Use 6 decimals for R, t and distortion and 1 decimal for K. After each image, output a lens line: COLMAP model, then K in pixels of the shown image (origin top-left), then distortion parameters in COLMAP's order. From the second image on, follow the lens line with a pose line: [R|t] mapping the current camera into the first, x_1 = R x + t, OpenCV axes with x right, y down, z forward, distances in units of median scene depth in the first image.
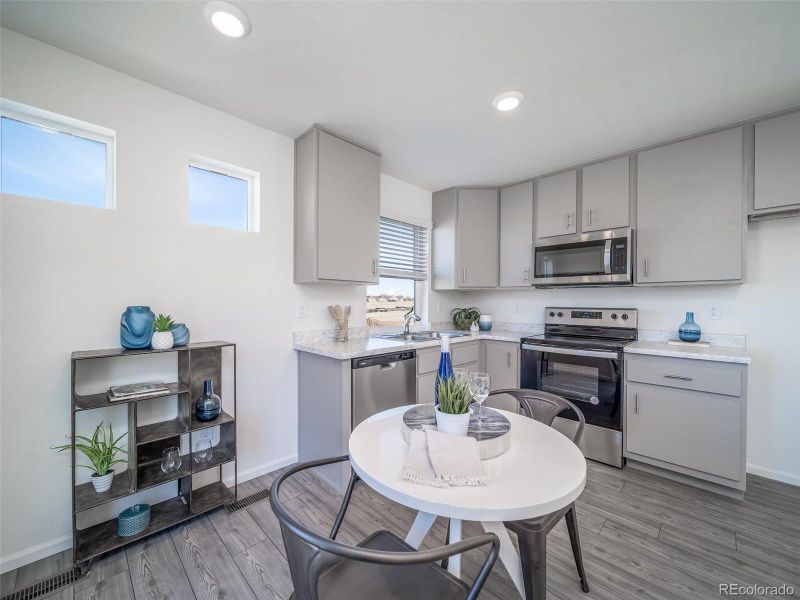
lens RADIAL K [[317.6, 0, 395.4], [0, 317.6, 302.8], [0, 0, 1]] dist [-0.000014, -0.000036]
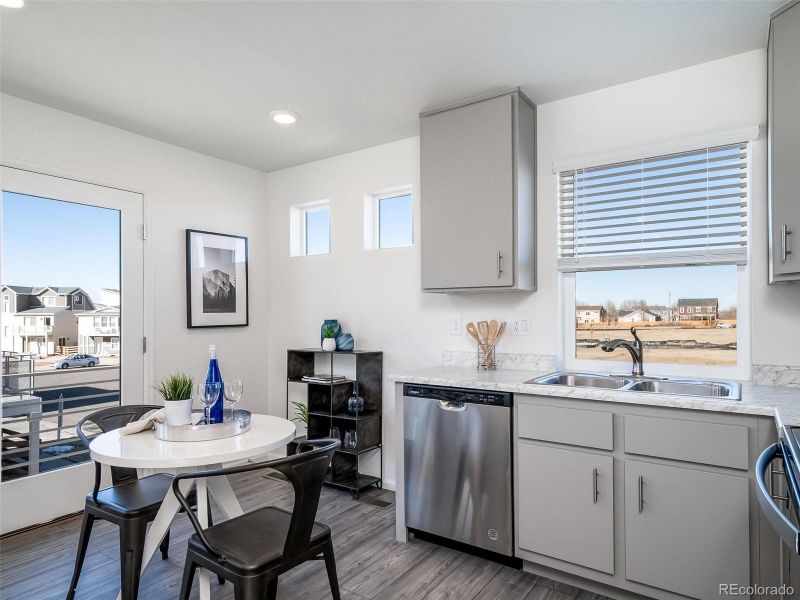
lens RADIAL K [[493.8, 0, 400.0], [0, 493.8, 300.0], [0, 0, 1]] dist [0.001198, -0.000491]
pose [[0.184640, -0.032685, -0.982263, 0.925791], [0.000596, 0.999450, -0.033145, -0.000973], [0.982806, 0.005534, 0.184558, 0.595796]]
